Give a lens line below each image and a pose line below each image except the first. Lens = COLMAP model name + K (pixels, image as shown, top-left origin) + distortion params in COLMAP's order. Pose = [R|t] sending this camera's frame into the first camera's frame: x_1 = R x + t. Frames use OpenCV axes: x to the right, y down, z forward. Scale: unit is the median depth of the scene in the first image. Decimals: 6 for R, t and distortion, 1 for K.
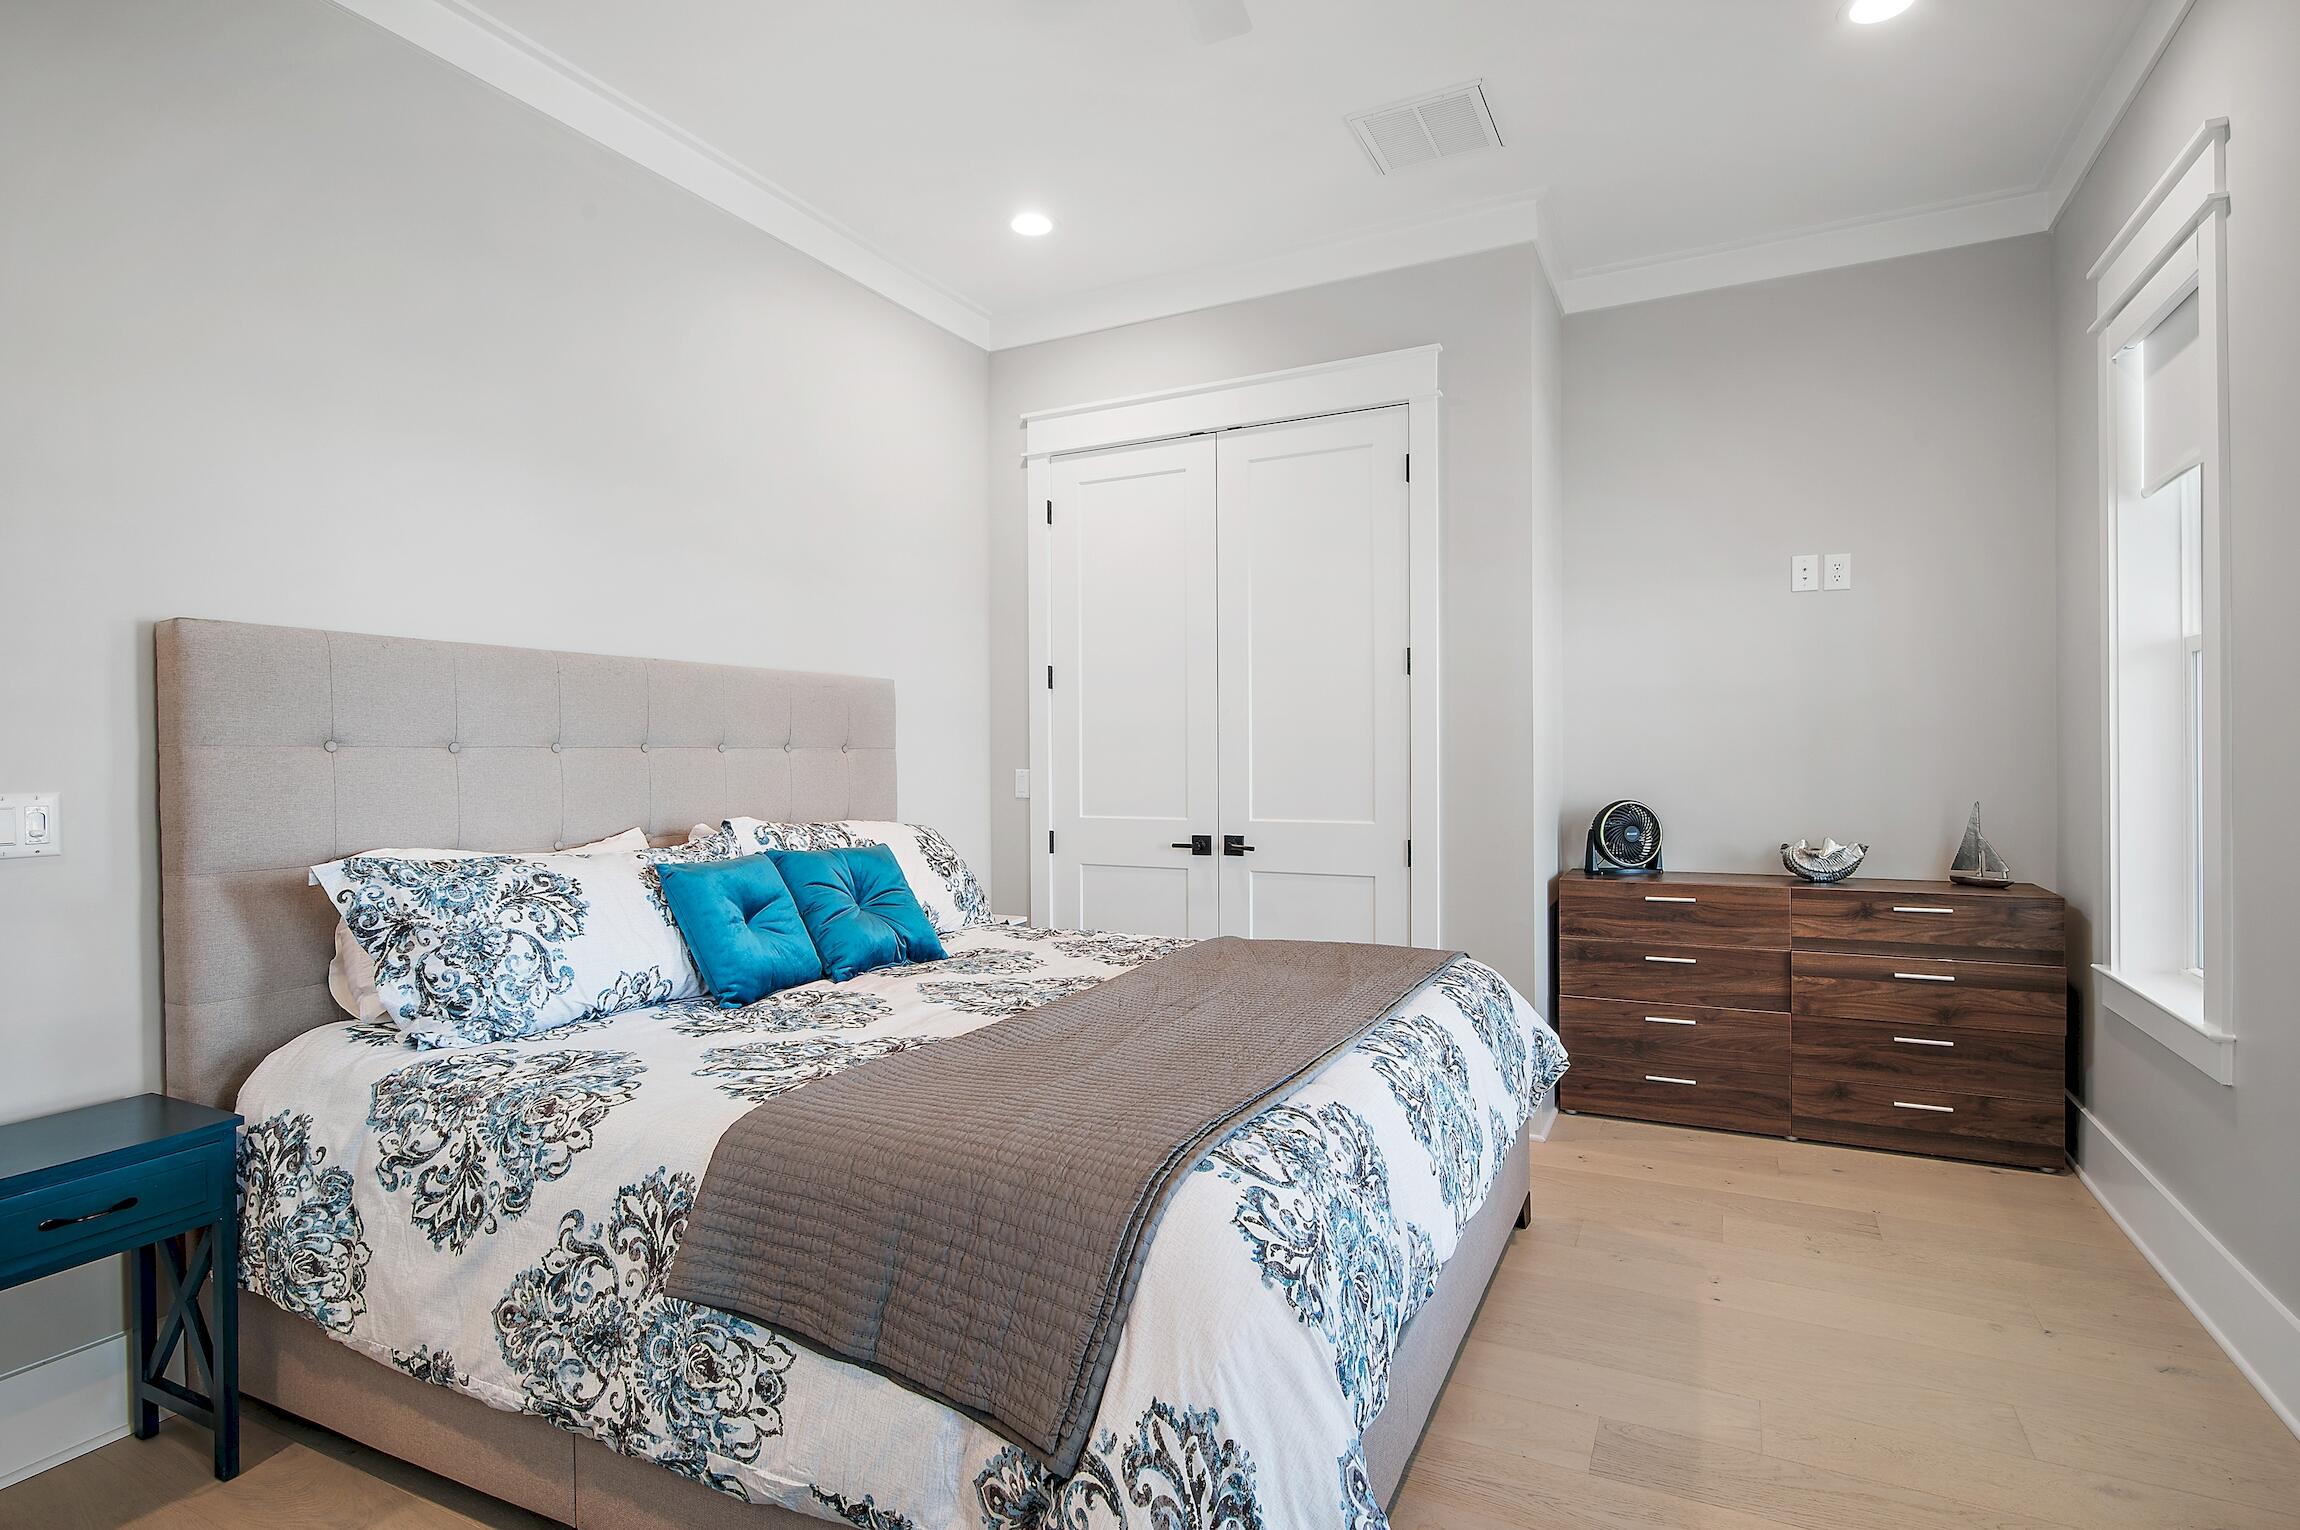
lens RADIAL K [[1131.7, 0, 1148.9], [0, 1131.7, 763.4], [0, 0, 1]] dist [-0.004062, 0.000673]
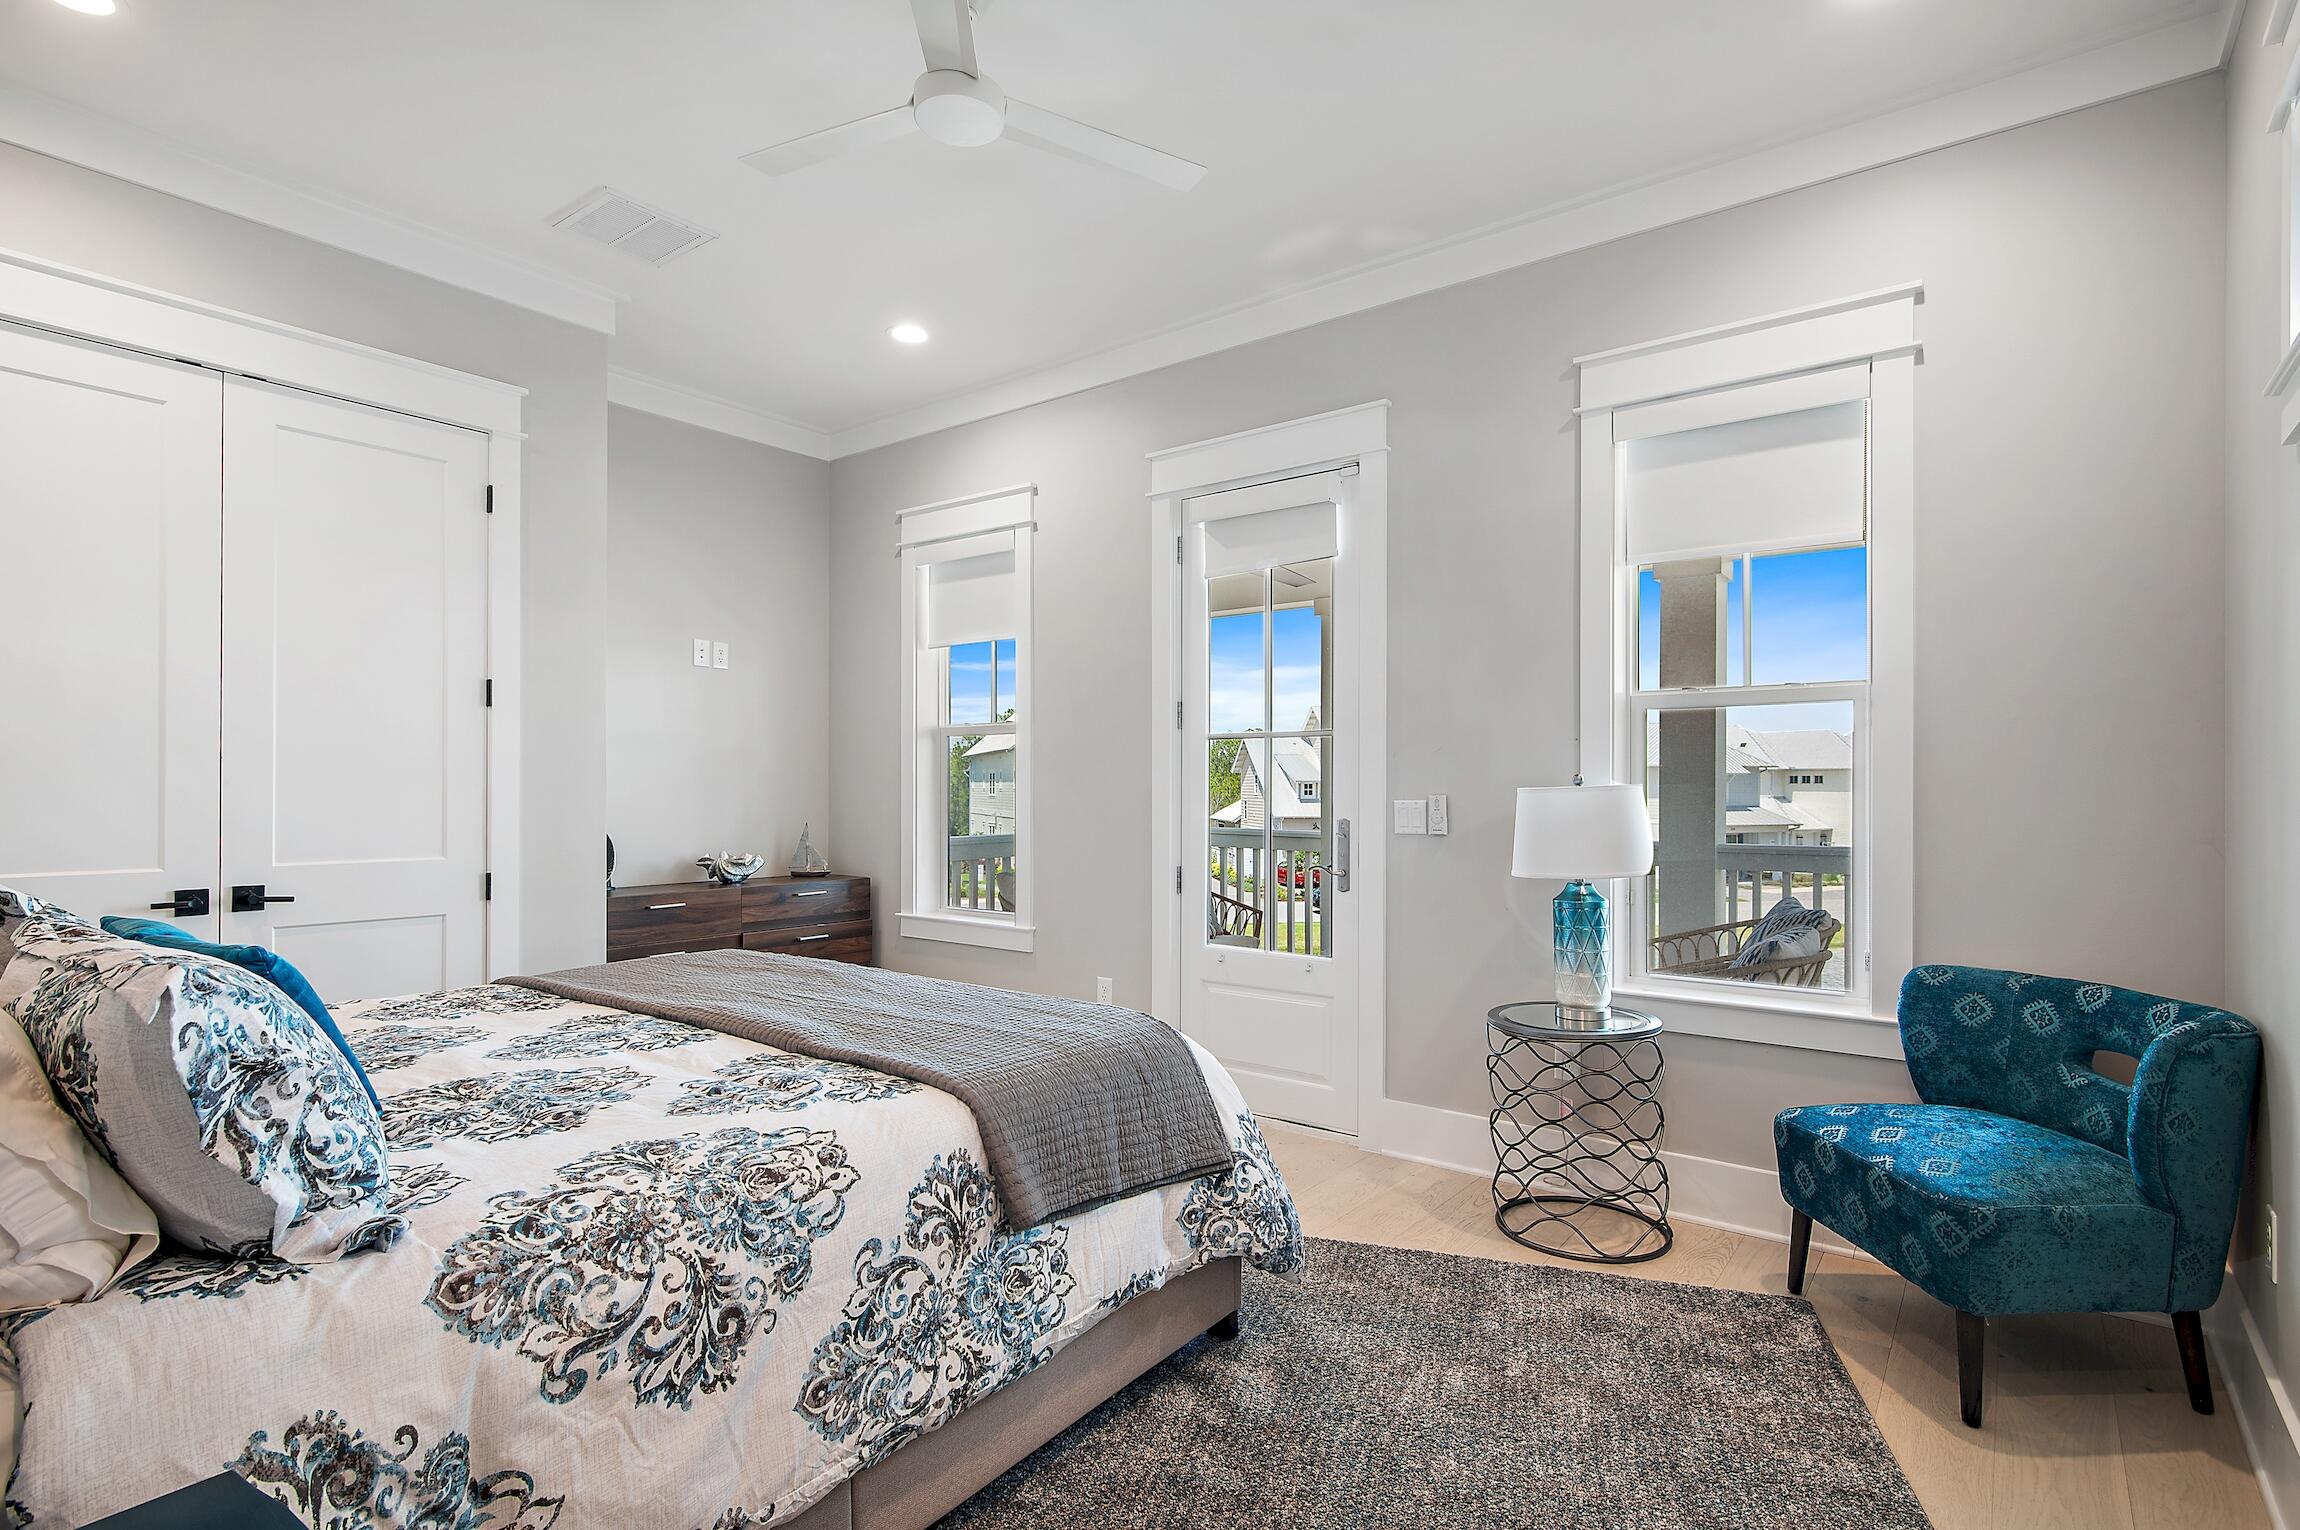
lens RADIAL K [[1131.7, 0, 1130.1], [0, 1131.7, 775.7], [0, 0, 1]] dist [-0.004062, 0.000673]
pose [[0.193928, 0.020246, 0.980807, -1.405716], [0.001195, 0.999781, -0.020874, 0.008841], [-0.981015, 0.005220, 0.193861, 0.566855]]
